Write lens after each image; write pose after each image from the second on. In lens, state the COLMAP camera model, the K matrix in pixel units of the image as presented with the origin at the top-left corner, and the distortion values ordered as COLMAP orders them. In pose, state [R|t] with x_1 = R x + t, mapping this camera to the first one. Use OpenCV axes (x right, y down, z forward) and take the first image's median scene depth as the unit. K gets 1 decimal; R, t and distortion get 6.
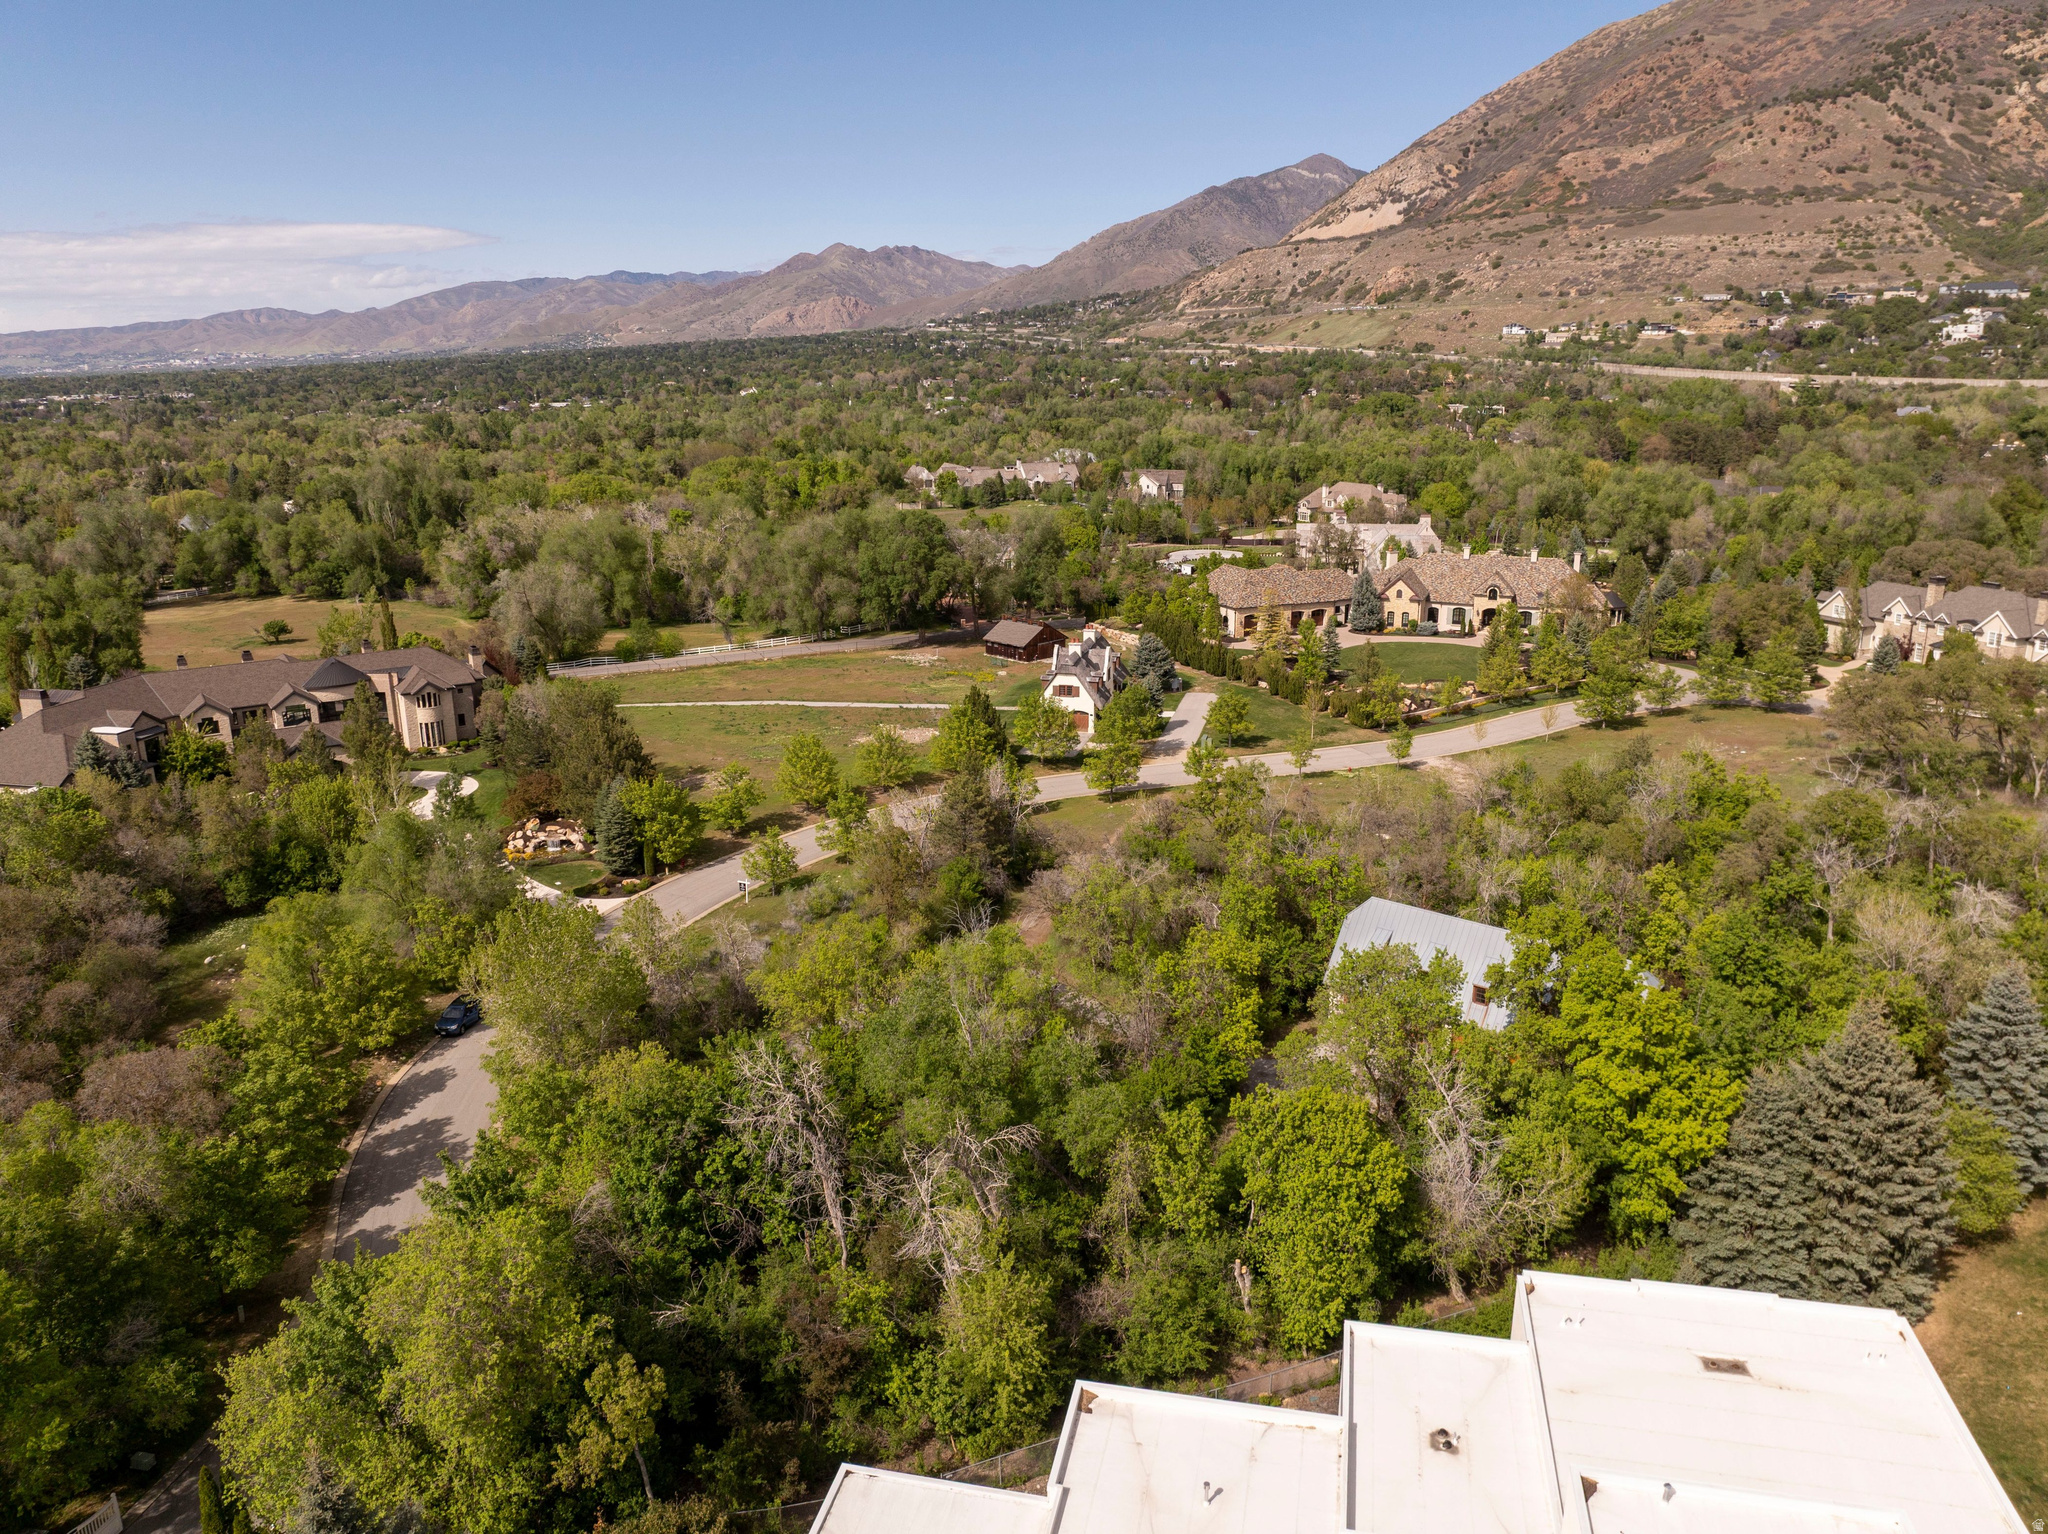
lens RADIAL K [[1431.2, 0, 1021.1], [0, 1431.2, 744.0], [0, 0, 1]] dist [-0.044793, -0.000740]
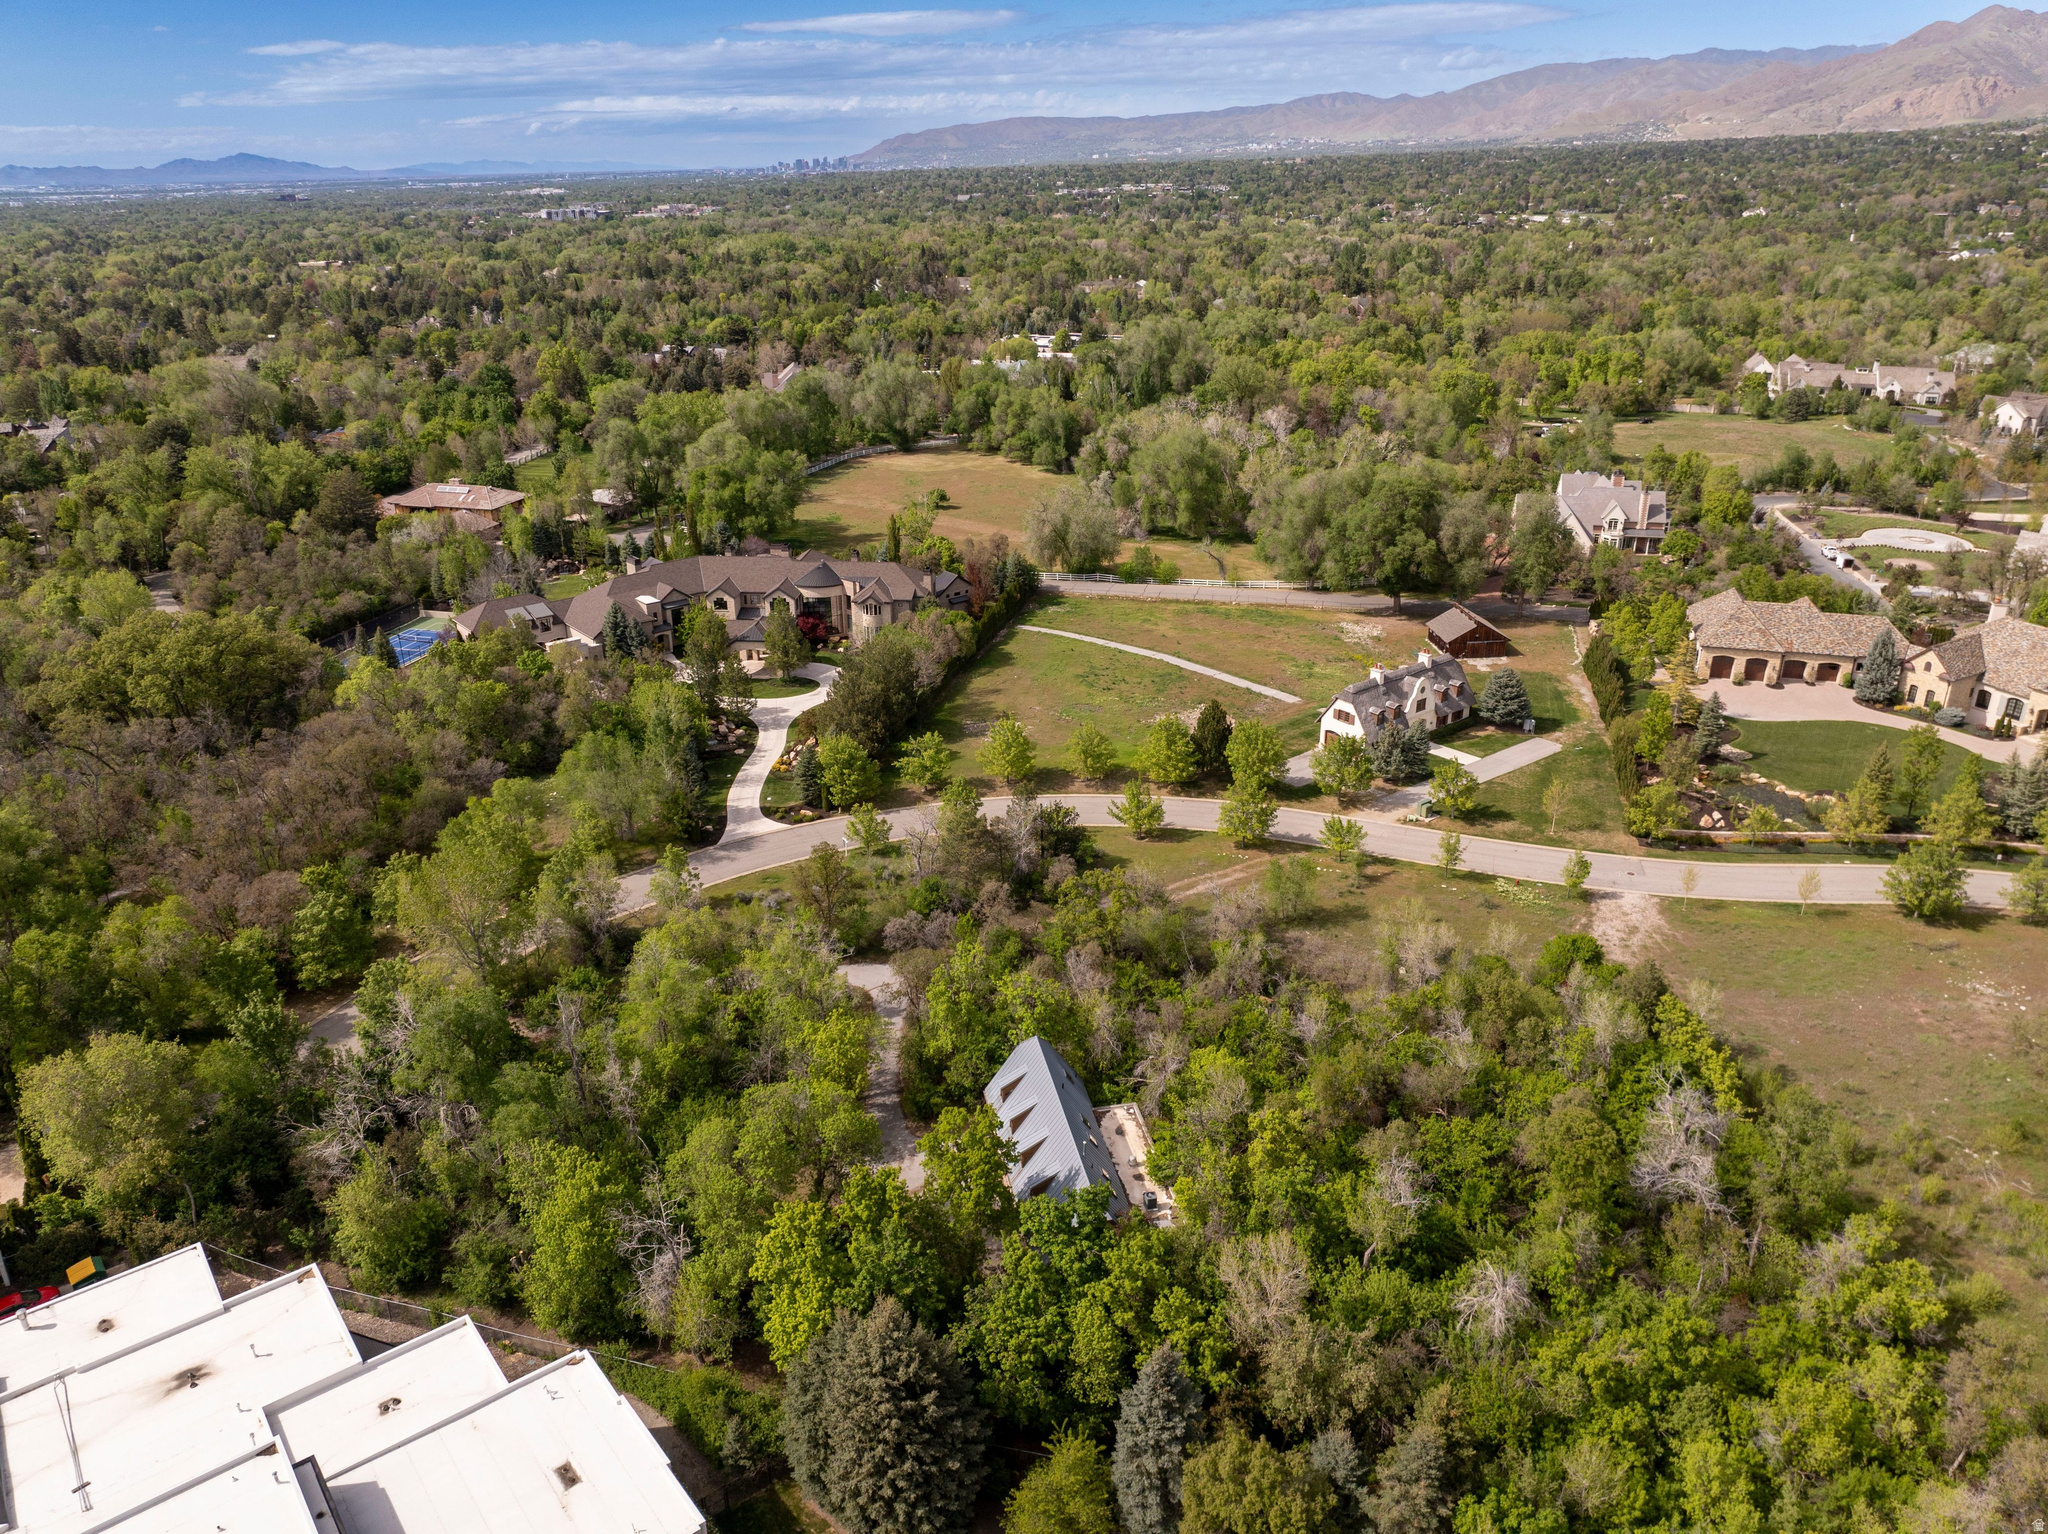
lens RADIAL K [[1435.3, 0, 1024.0], [0, 1435.3, 767.0], [0, 0, 1]] dist [-0.034779, 0.004691]
pose [[0.779757, 0.245358, -0.576003, 0.342282], [-0.158160, 0.967366, 0.197959, -0.128240], [0.605777, -0.063260, 0.793116, 0.055440]]
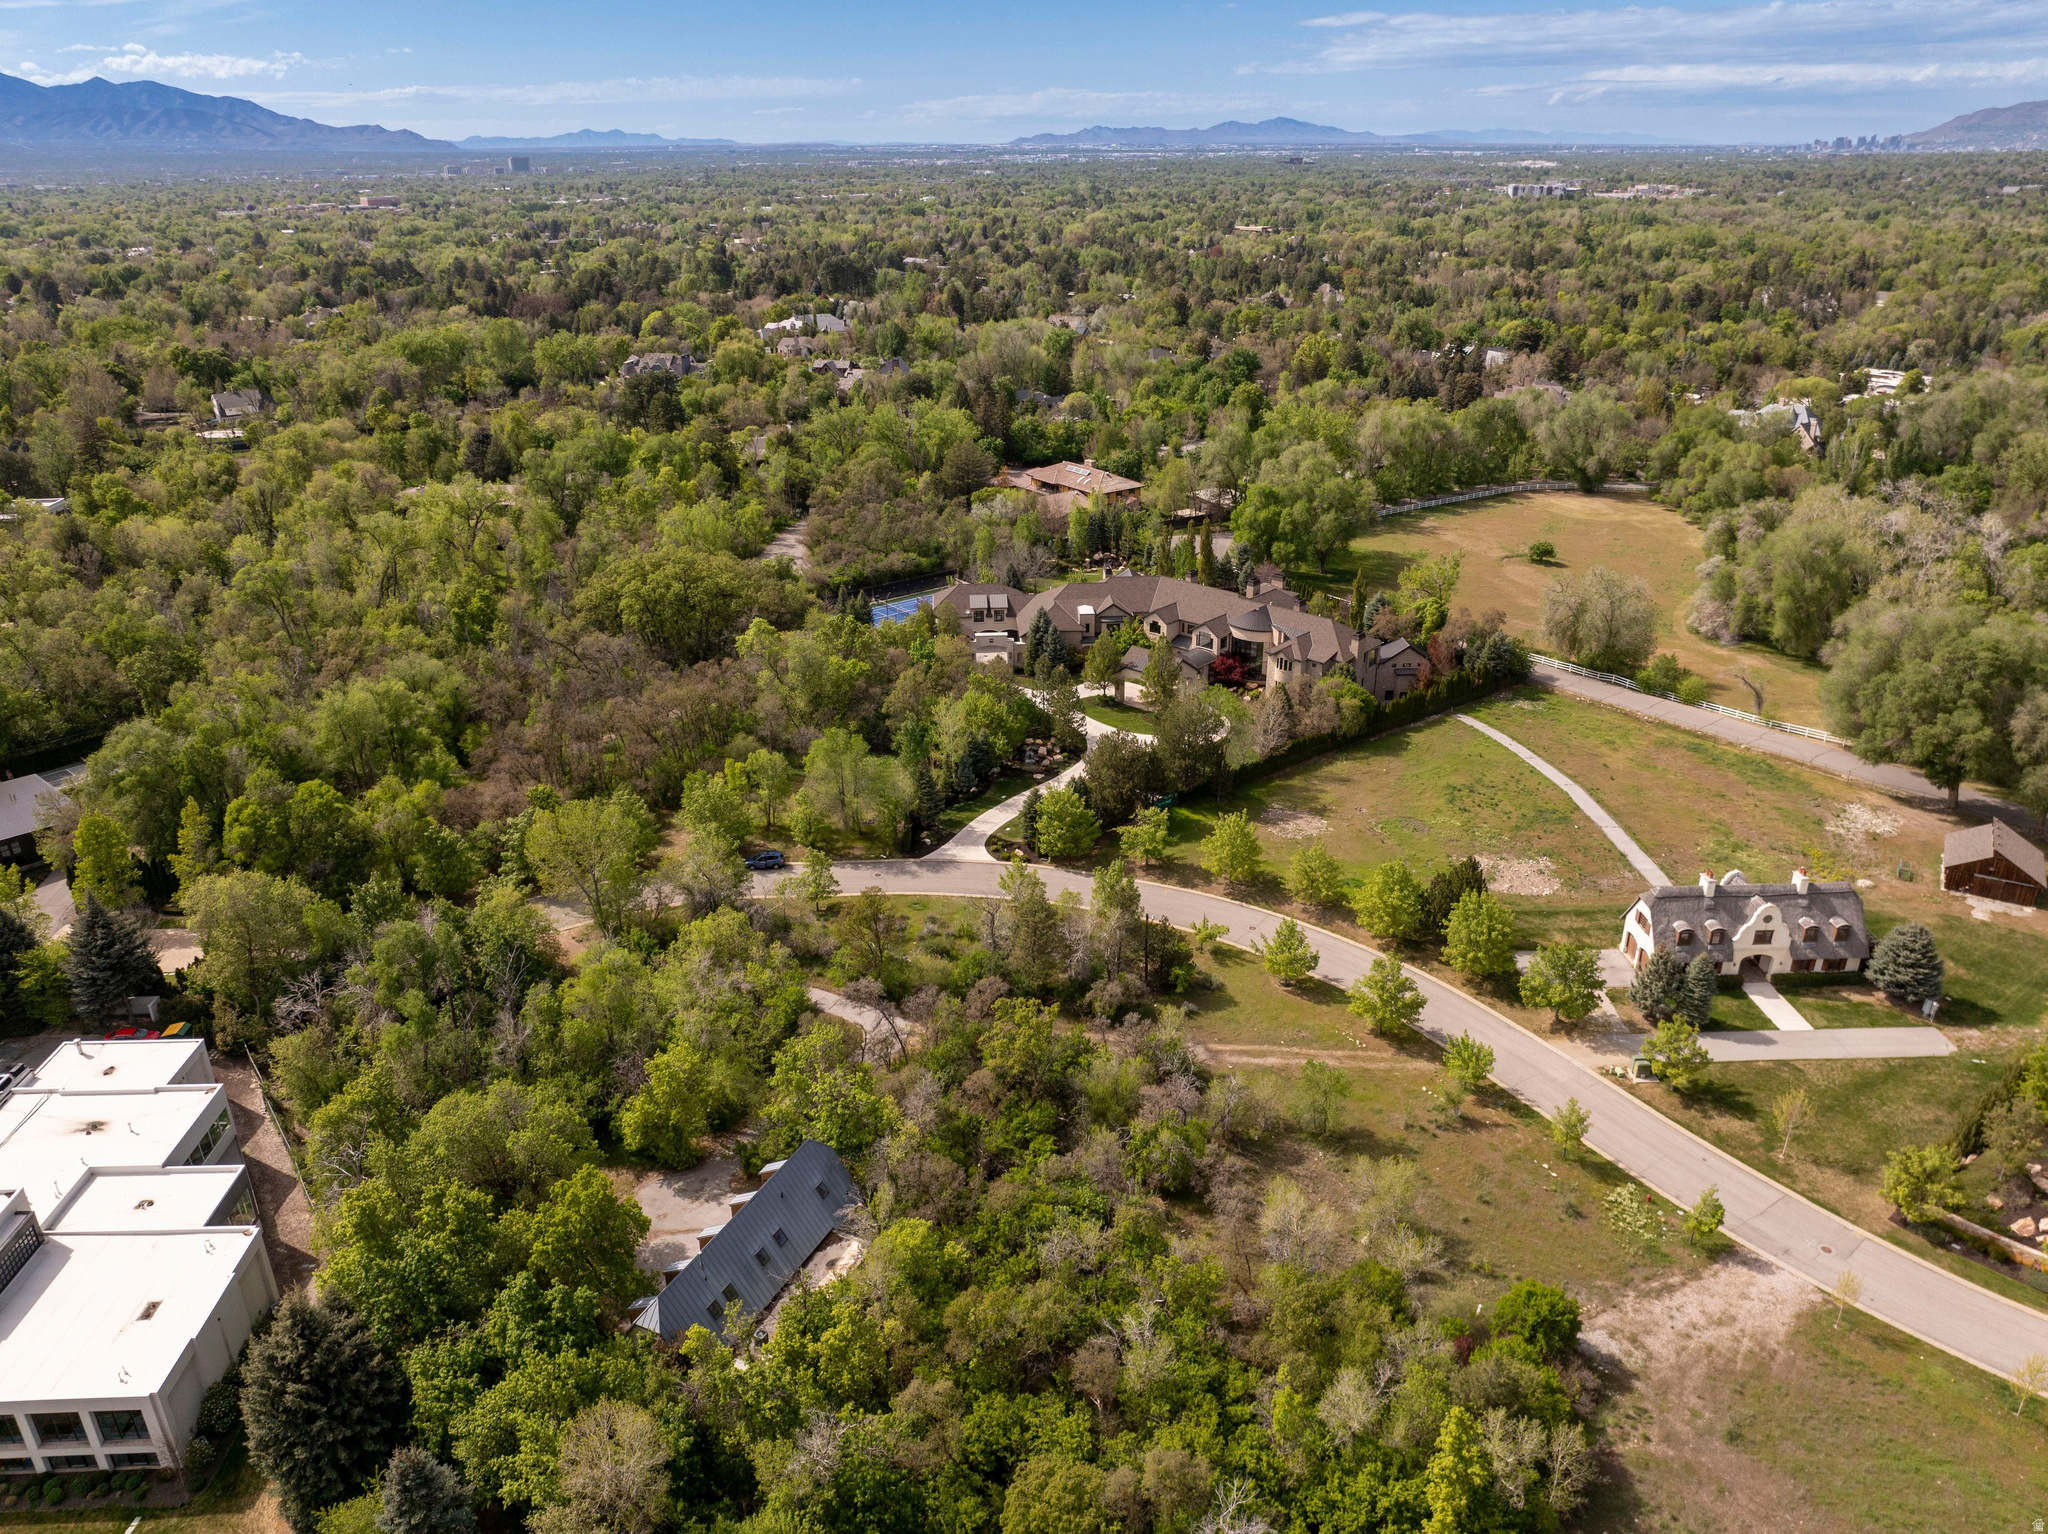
lens RADIAL K [[1438.5, 0, 1023.4], [0, 1438.5, 791.0], [0, 0, 1]] dist [-0.057812, 0.030668]
pose [[0.258530, 0.409487, -0.874918, 0.470537], [-0.246740, 0.903659, 0.350030, -0.229290], [0.933960, 0.125384, 0.334660, 0.315511]]
